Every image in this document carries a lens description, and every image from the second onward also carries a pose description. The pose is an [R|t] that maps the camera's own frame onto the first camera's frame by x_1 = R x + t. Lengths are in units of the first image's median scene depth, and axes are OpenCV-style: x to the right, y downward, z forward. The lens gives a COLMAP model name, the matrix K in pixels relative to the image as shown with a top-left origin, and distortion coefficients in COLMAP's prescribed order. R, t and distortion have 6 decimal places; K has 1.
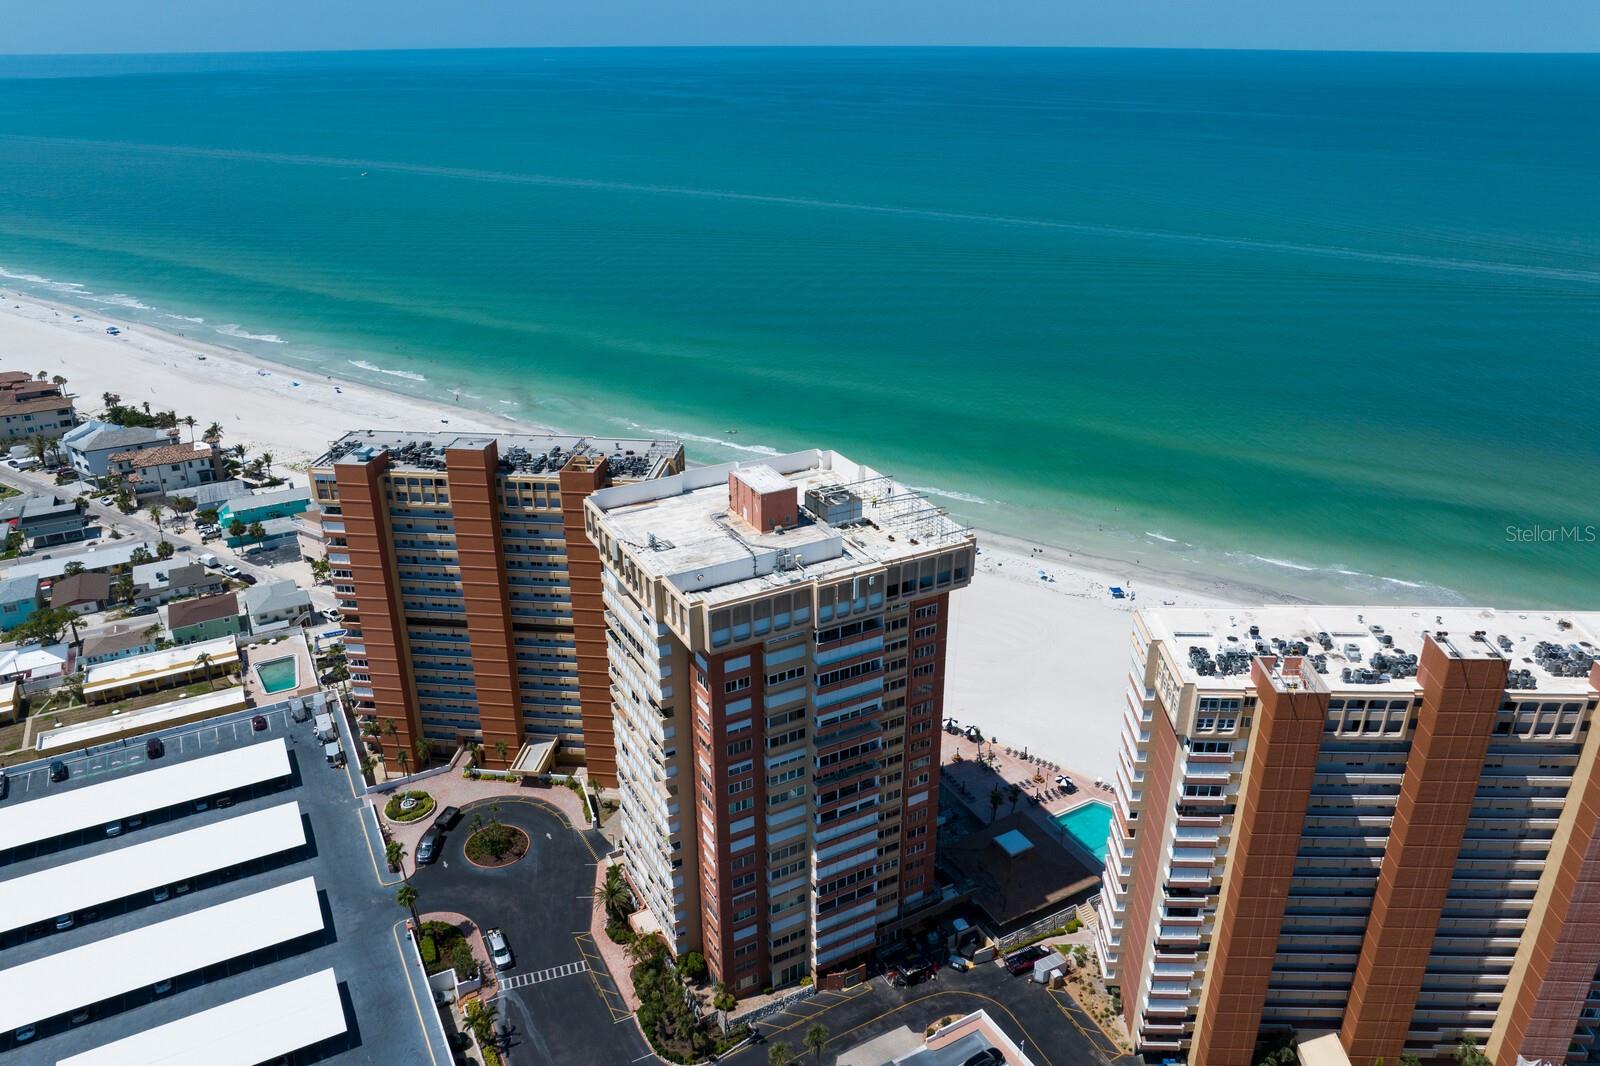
lens RADIAL K [[1127.1, 0, 808.9], [0, 1127.1, 490.7], [0, 0, 1]] dist [-0.051517, 0.018404]
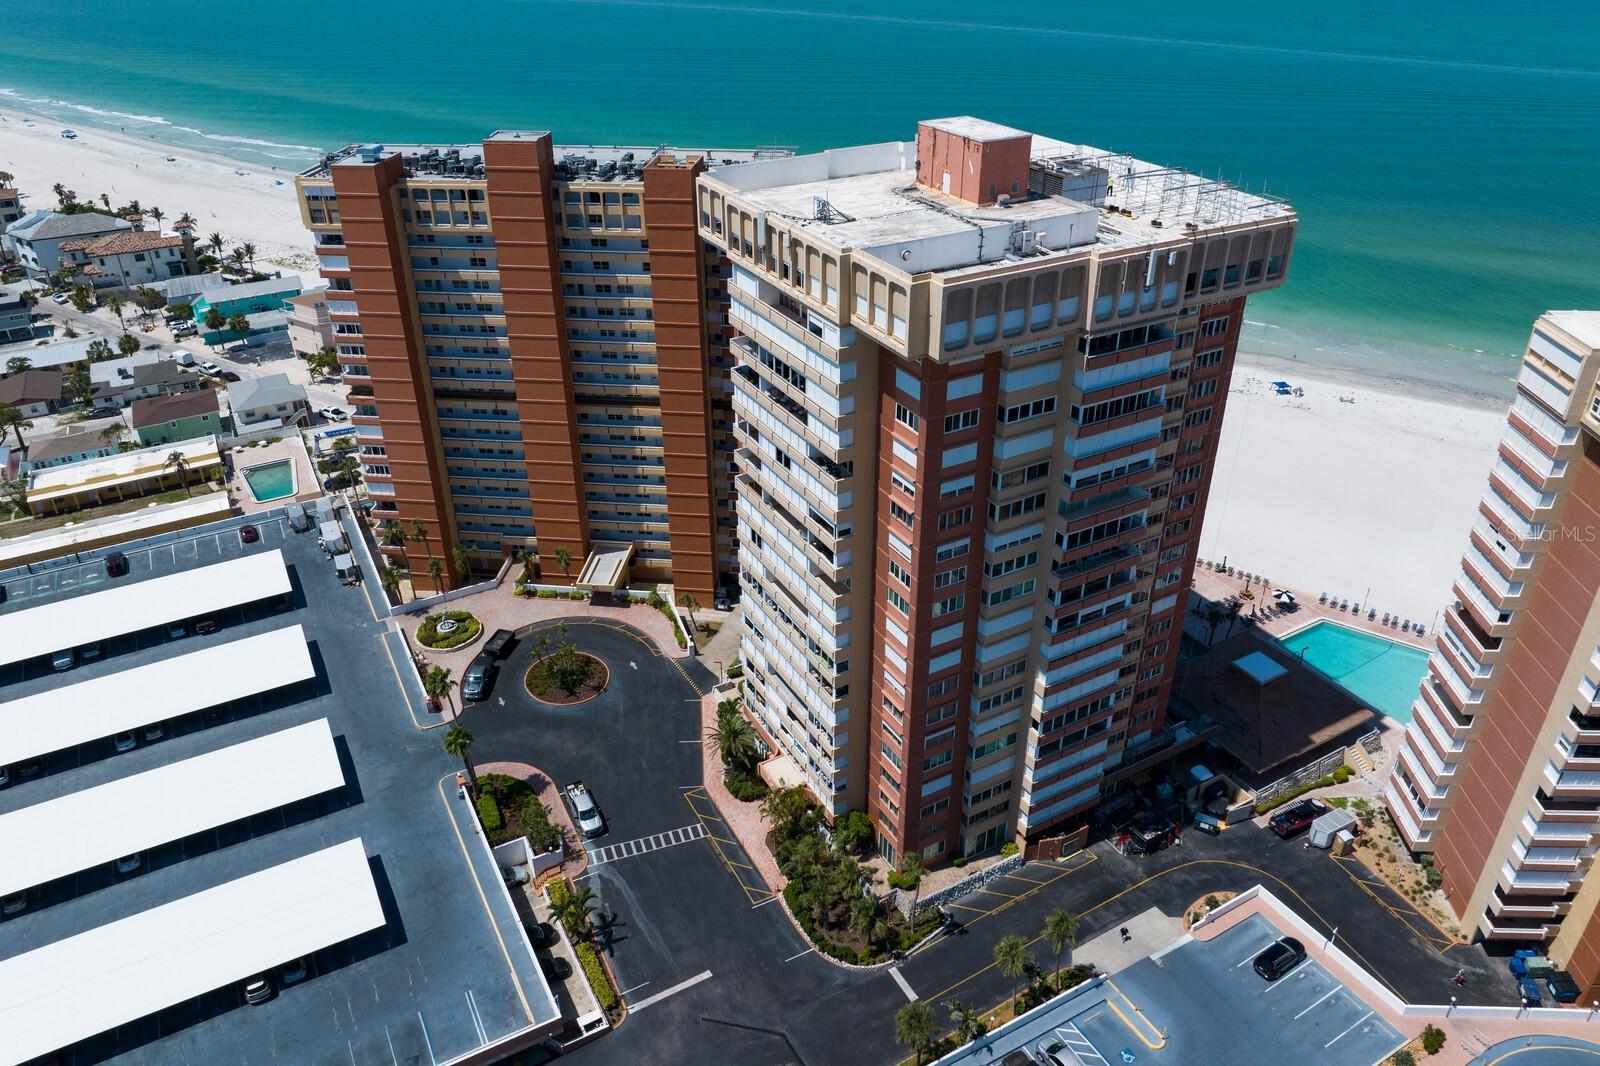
lens RADIAL K [[1127.1, 0, 810.5], [0, 1127.1, 493.4], [0, 0, 1]] dist [-0.051517, 0.018404]
pose [[0.999990, -0.002910, 0.003477, -0.130456], [0.002469, 0.992689, 0.120675, 0.114117], [-0.003803, -0.120665, 0.992686, 0.288448]]
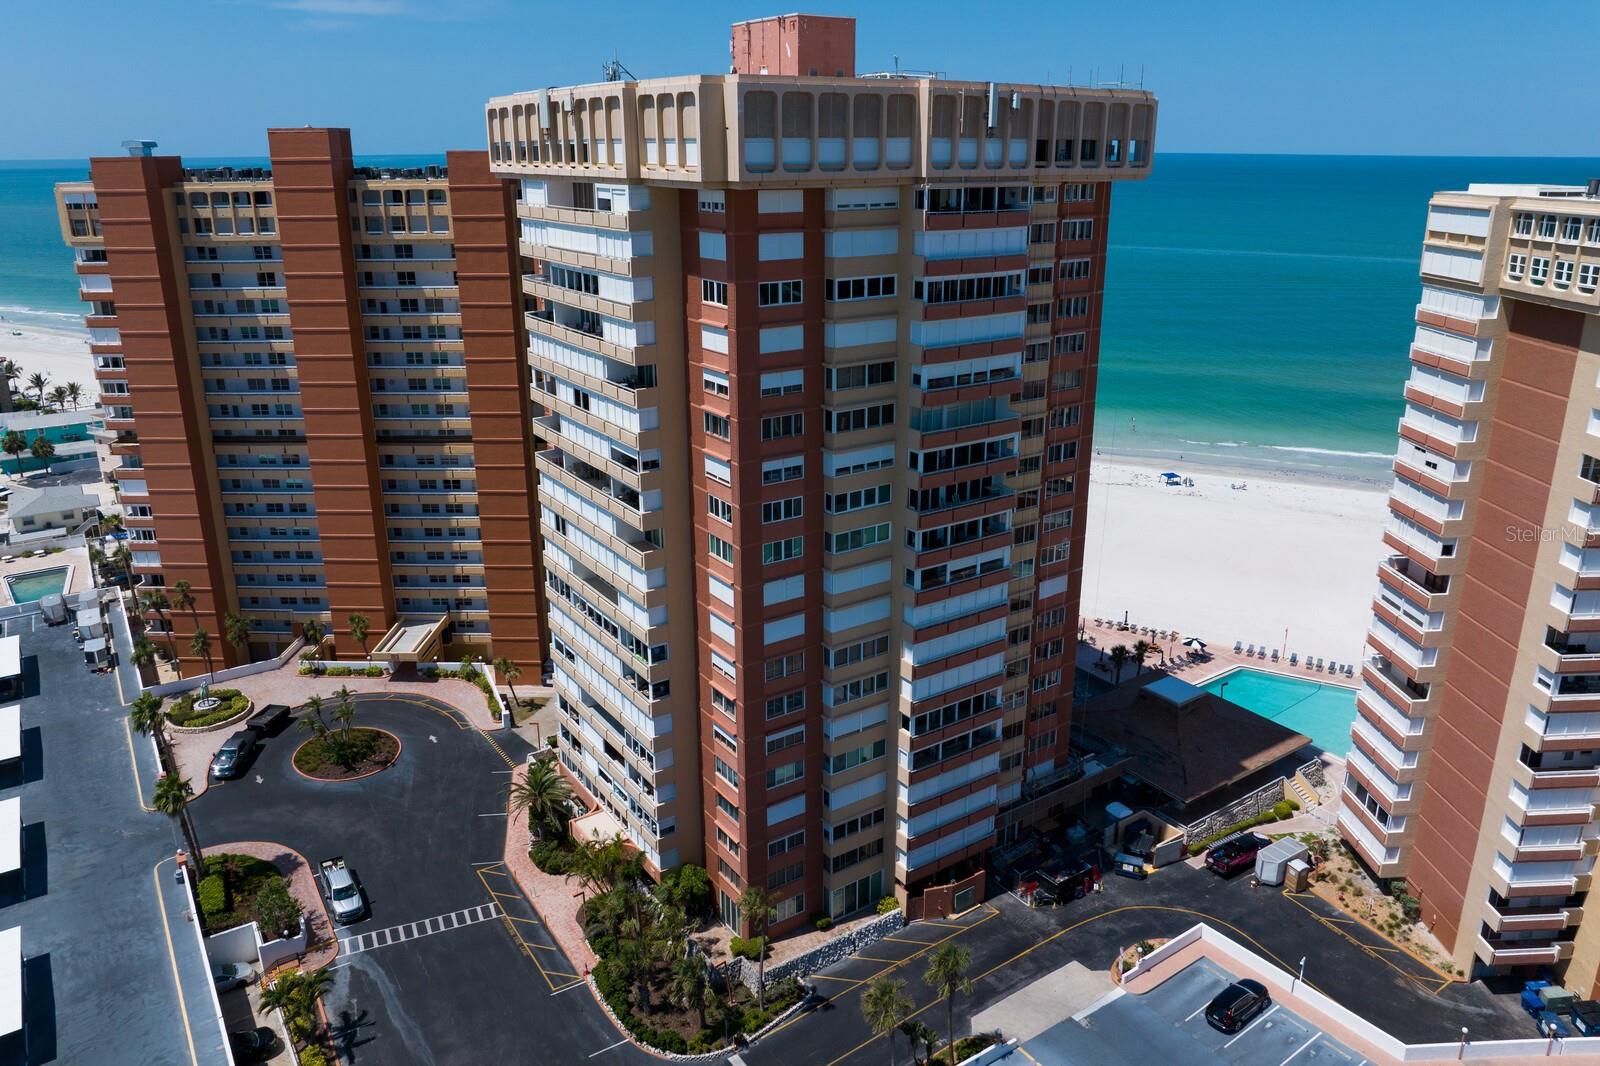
lens RADIAL K [[1127.1, 0, 807.3], [0, 1127.1, 492.5], [0, 0, 1]] dist [-0.051517, 0.018404]
pose [[0.995815, -0.028168, 0.086939, -0.084800], [0.035398, 0.995940, -0.082770, 0.264612], [-0.084255, 0.085501, 0.992769, 0.398581]]
